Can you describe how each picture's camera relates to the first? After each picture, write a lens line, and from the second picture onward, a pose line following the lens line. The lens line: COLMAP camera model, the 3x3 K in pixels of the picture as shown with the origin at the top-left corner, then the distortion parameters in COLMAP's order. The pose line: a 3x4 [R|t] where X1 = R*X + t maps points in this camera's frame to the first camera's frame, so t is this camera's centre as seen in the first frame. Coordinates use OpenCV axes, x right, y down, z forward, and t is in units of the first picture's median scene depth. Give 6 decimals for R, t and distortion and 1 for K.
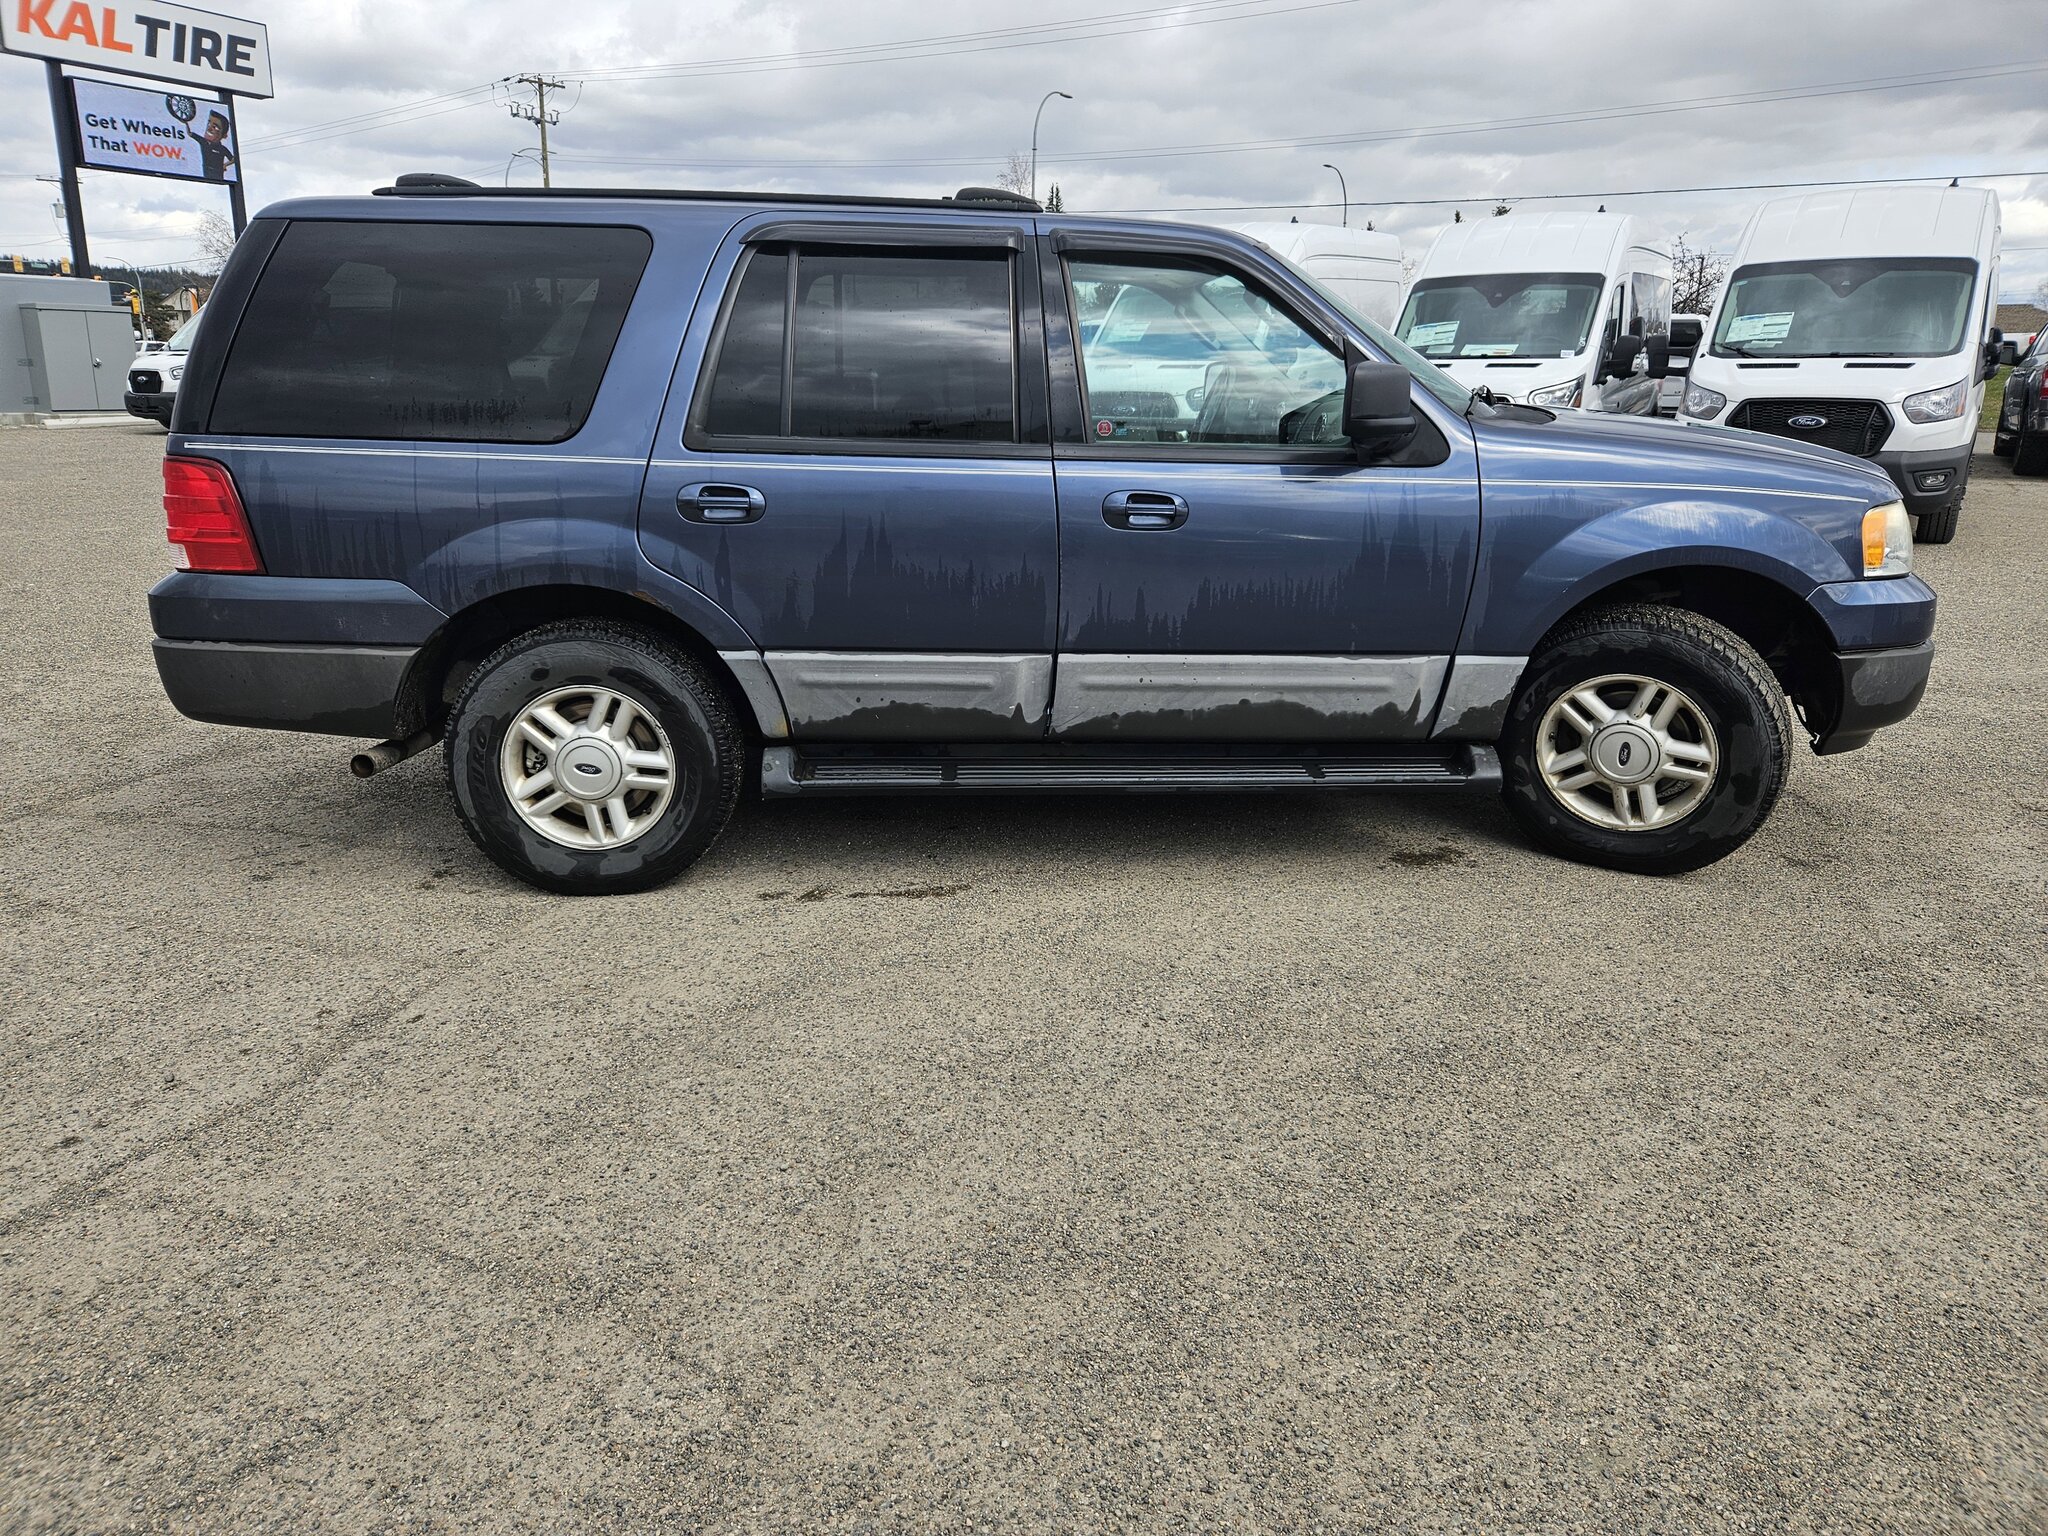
lens RADIAL K [[1374.8, 0, 1013.8], [0, 1374.8, 698.0], [0, 0, 1]] dist [0.059773, -0.040036]
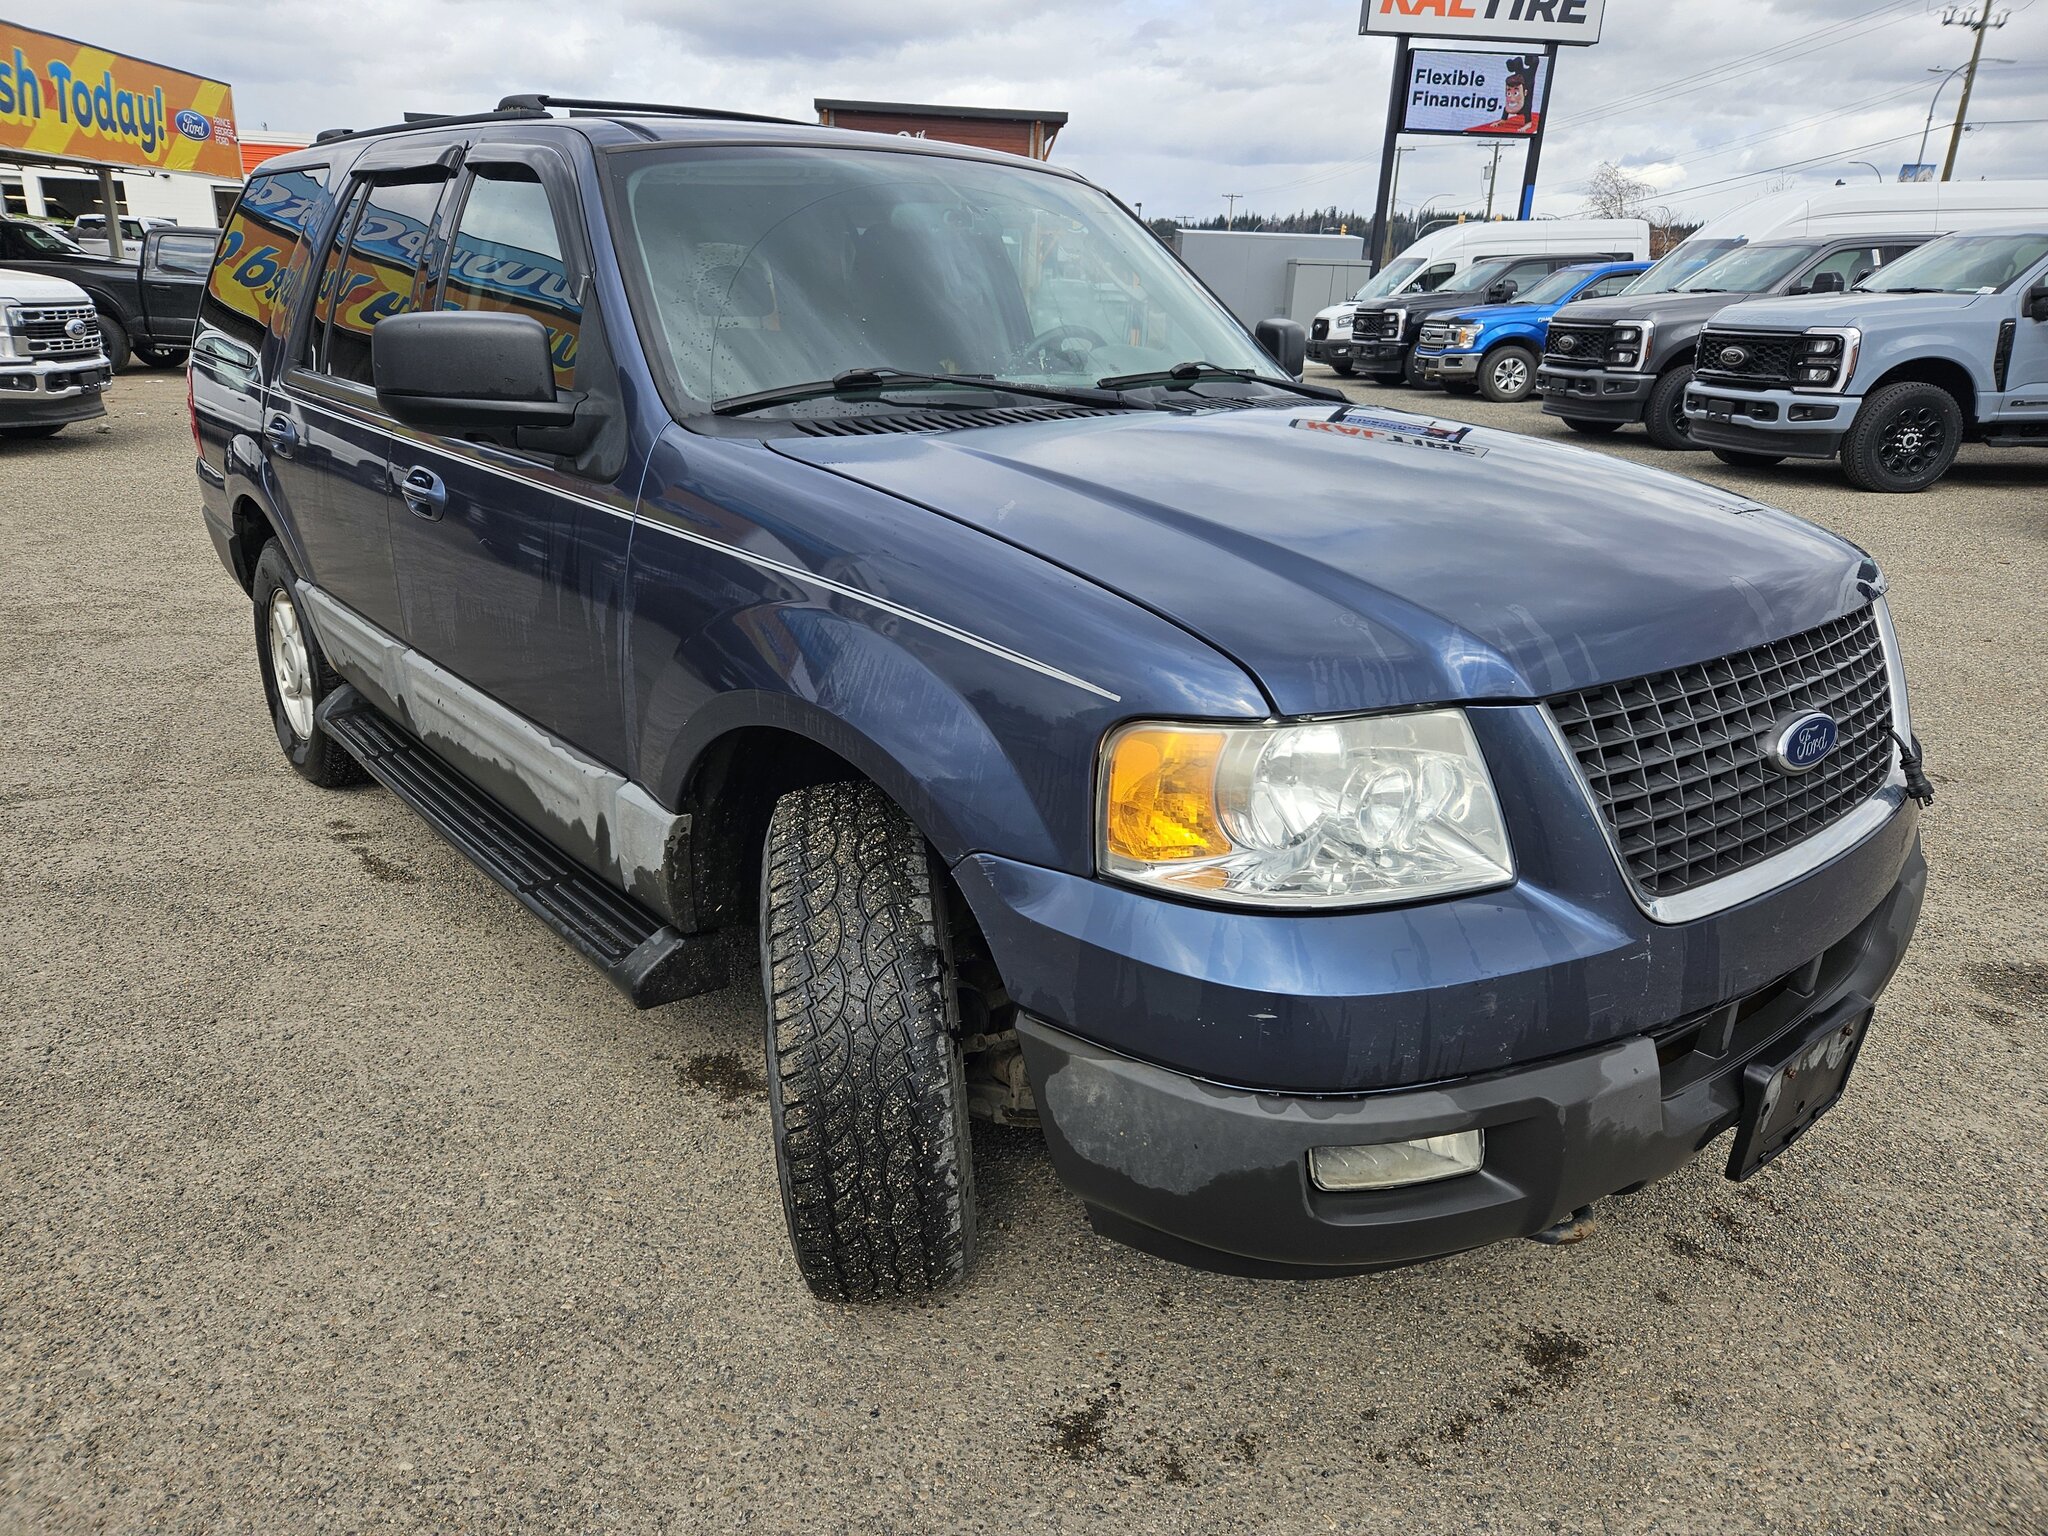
lens RADIAL K [[1370.2, 0, 1009.3], [0, 1370.2, 737.9], [0, 0, 1]] dist [0.060297, -0.044309]
pose [[0.610674, 0.251996, -0.750717, 0.908160], [-0.206421, 0.965897, 0.156313, -0.188107], [0.764505, 0.059507, 0.641865, 0.724843]]
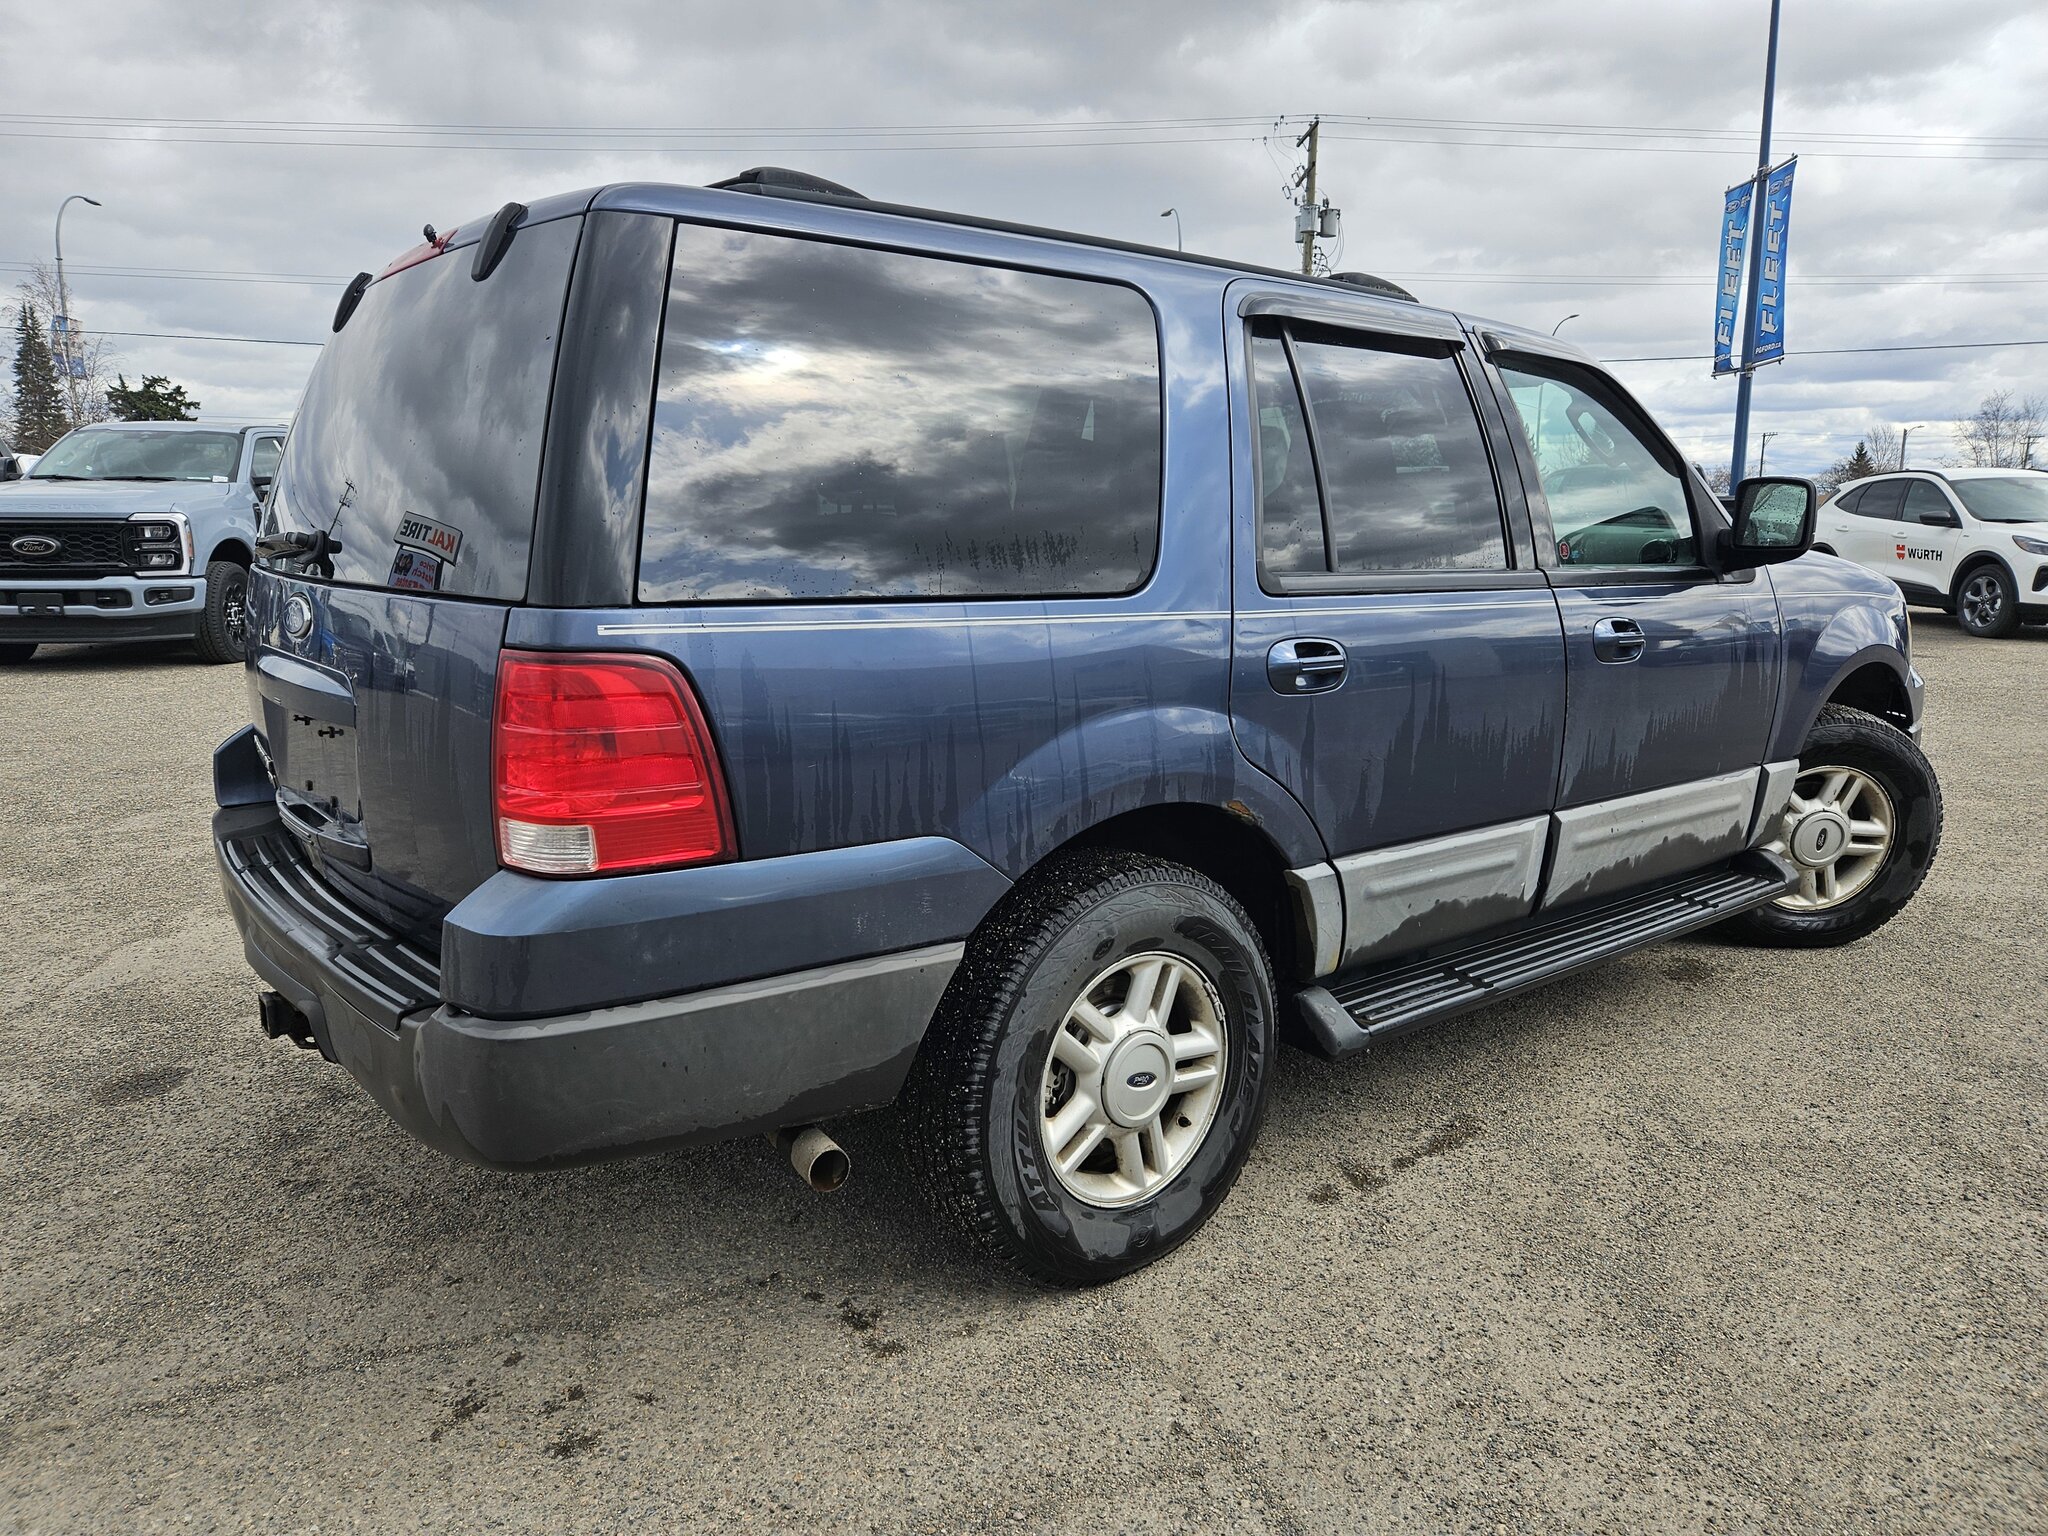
lens RADIAL K [[1370.2, 0, 1009.3], [0, 1370.2, 737.9], [0, 0, 1]] dist [0.060297, -0.044309]
pose [[0.810538, -0.099331, 0.577202, -0.721007], [0.142784, 0.989291, -0.030258, -0.099239], [-0.568015, 0.106940, 0.816041, 0.480407]]
